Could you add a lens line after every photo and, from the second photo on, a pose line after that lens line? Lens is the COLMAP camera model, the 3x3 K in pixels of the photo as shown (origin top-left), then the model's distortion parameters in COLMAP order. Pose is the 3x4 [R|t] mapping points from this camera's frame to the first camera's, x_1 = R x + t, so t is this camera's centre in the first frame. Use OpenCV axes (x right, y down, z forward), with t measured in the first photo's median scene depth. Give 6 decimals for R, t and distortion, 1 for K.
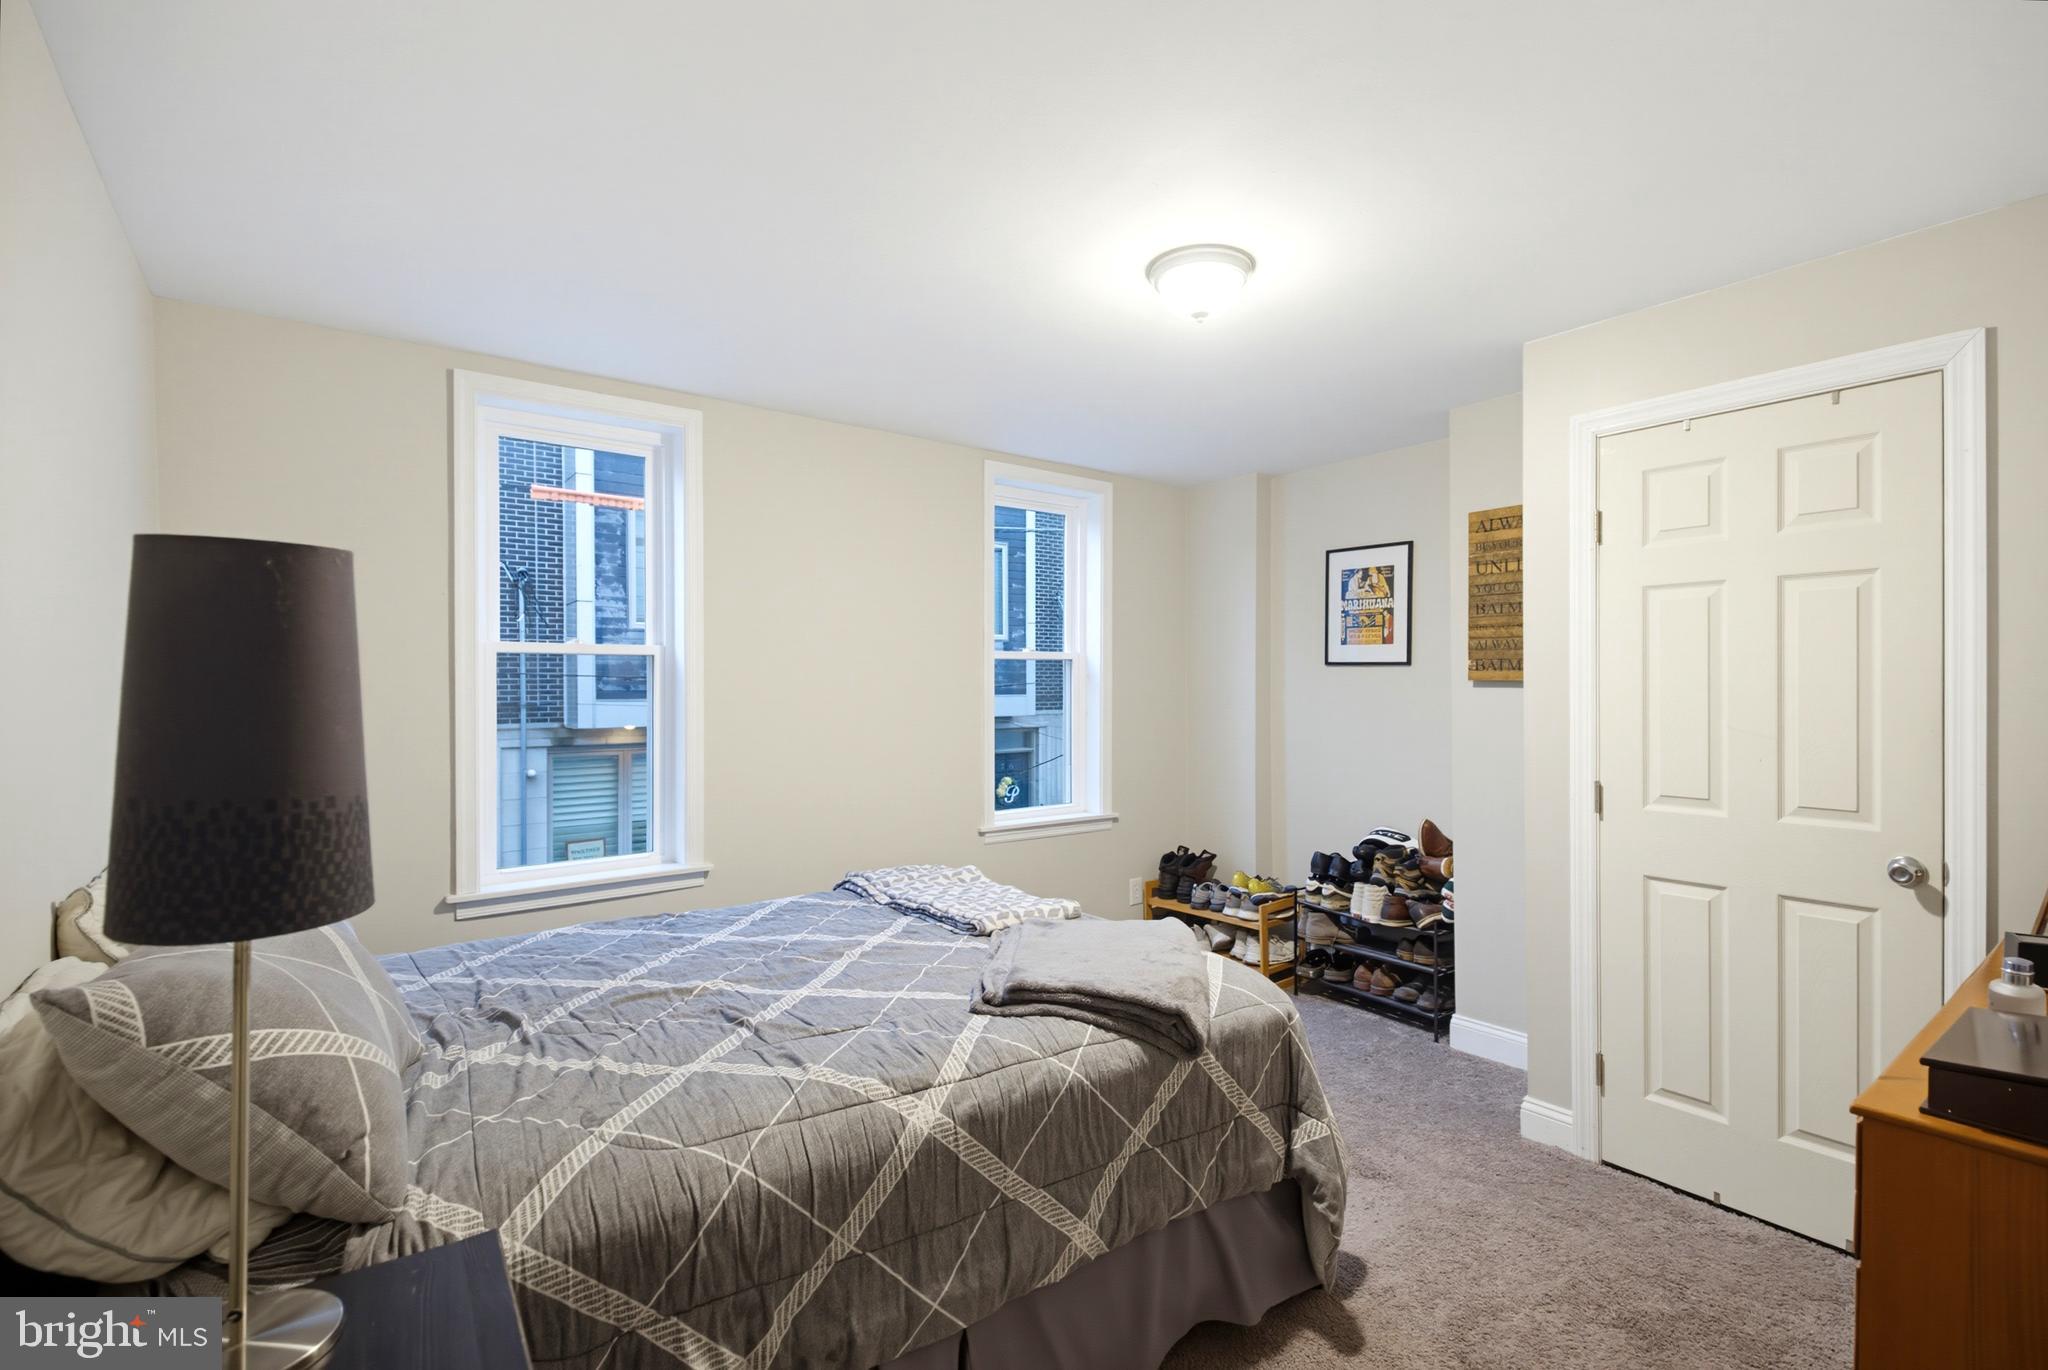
lens RADIAL K [[919.6, 0, 1027.5], [0, 919.6, 696.3], [0, 0, 1]] dist [0.035862, -0.022609]
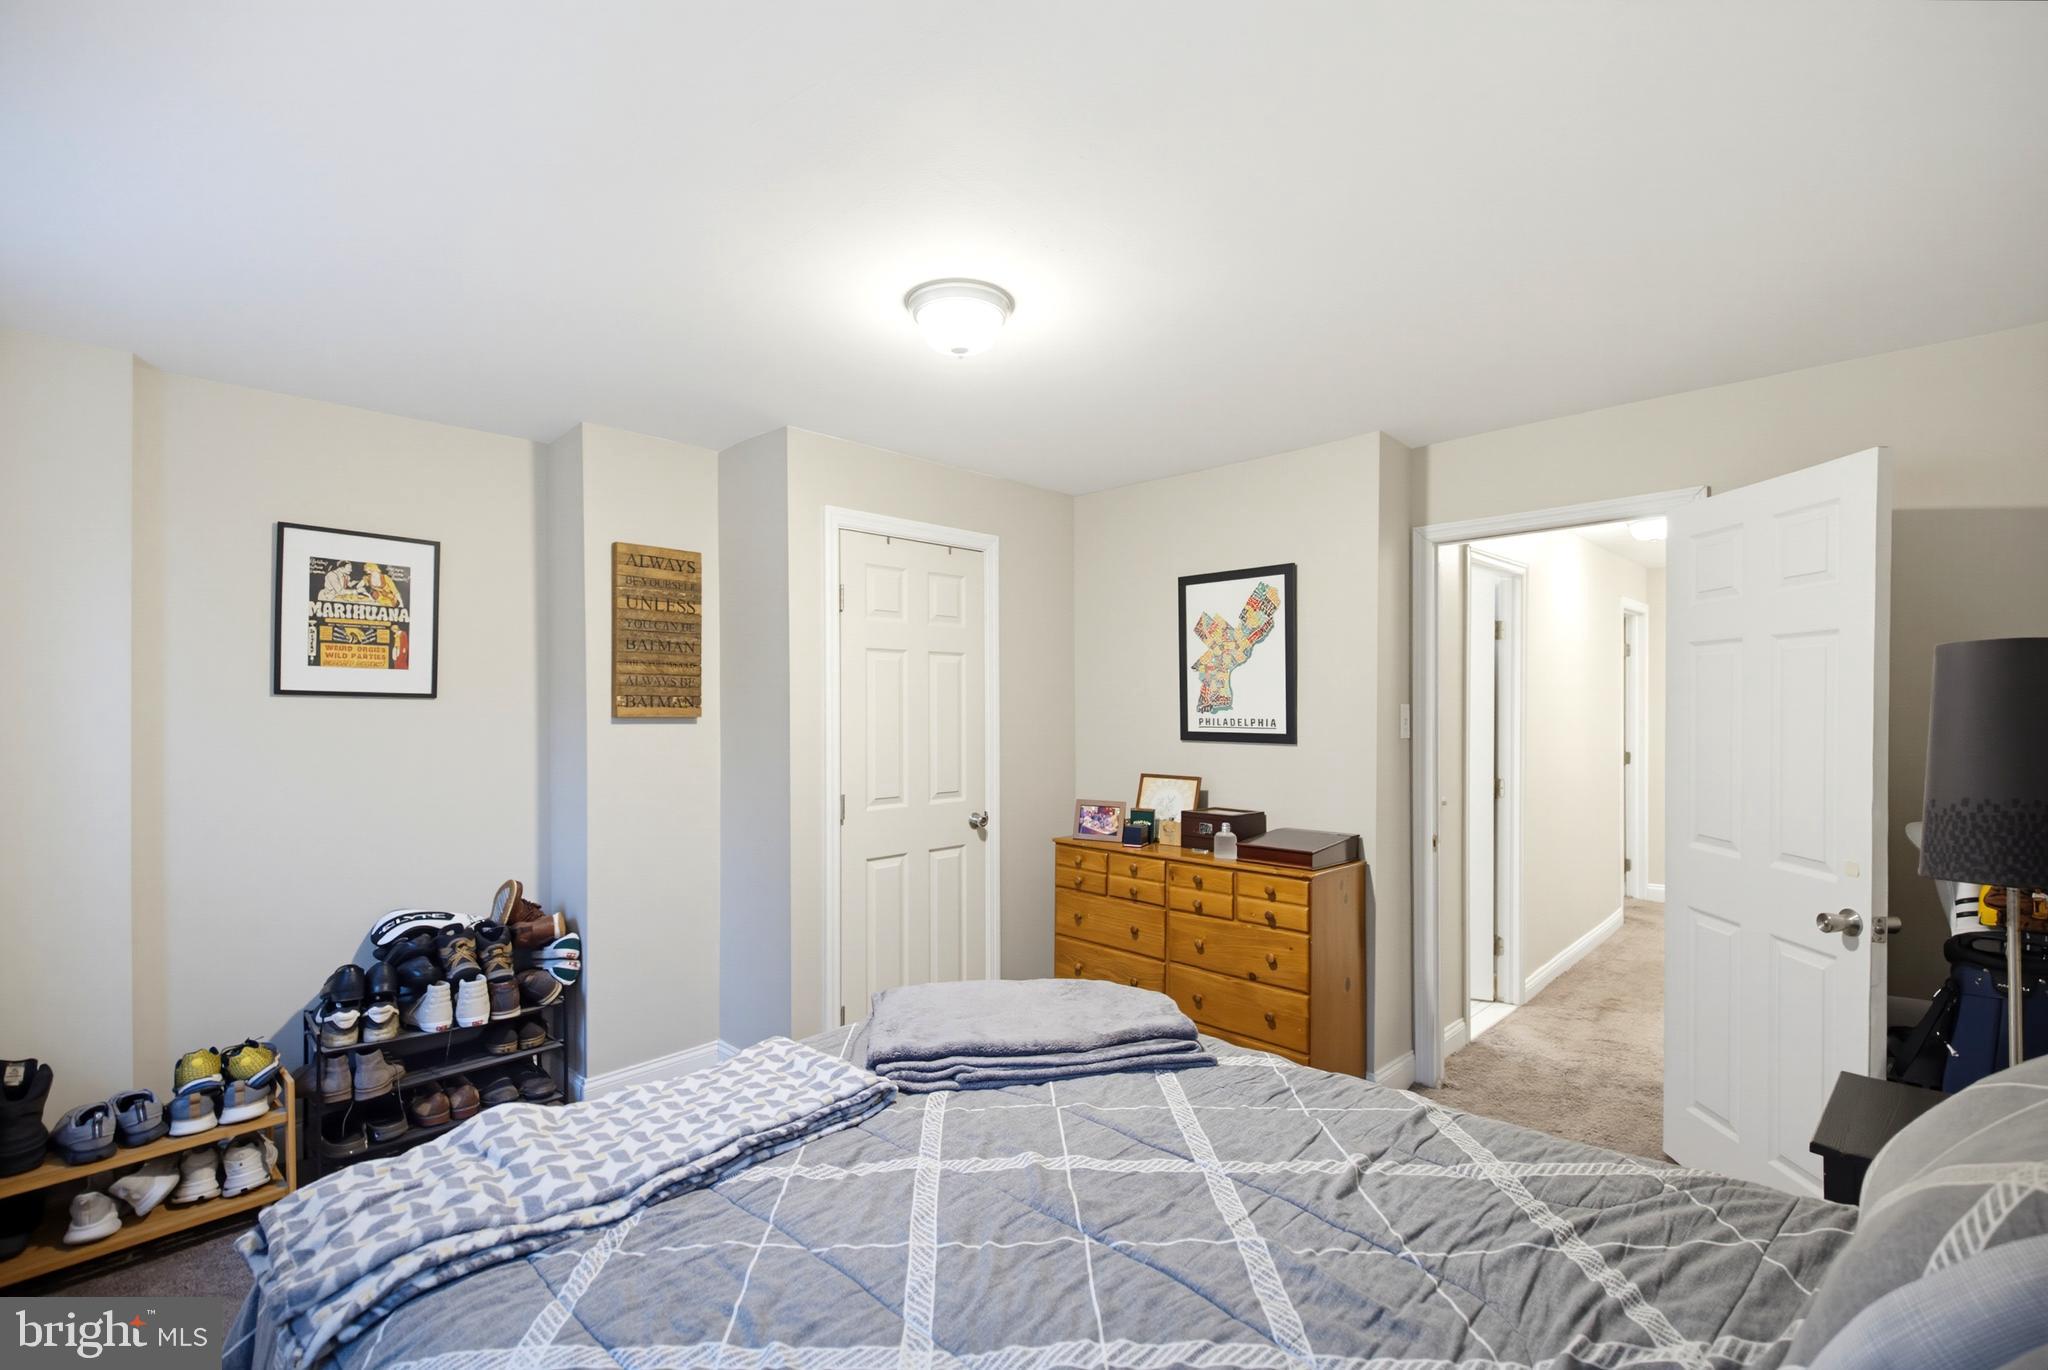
lens RADIAL K [[925.9, 0, 1025.5], [0, 925.9, 718.9], [0, 0, 1]] dist [0.034733, -0.022925]
pose [[-0.156090, -0.005919, 0.987725, -0.453617], [0.017901, 0.999801, 0.008820, -0.013409], [-0.987581, 0.019057, -0.155953, 0.615987]]
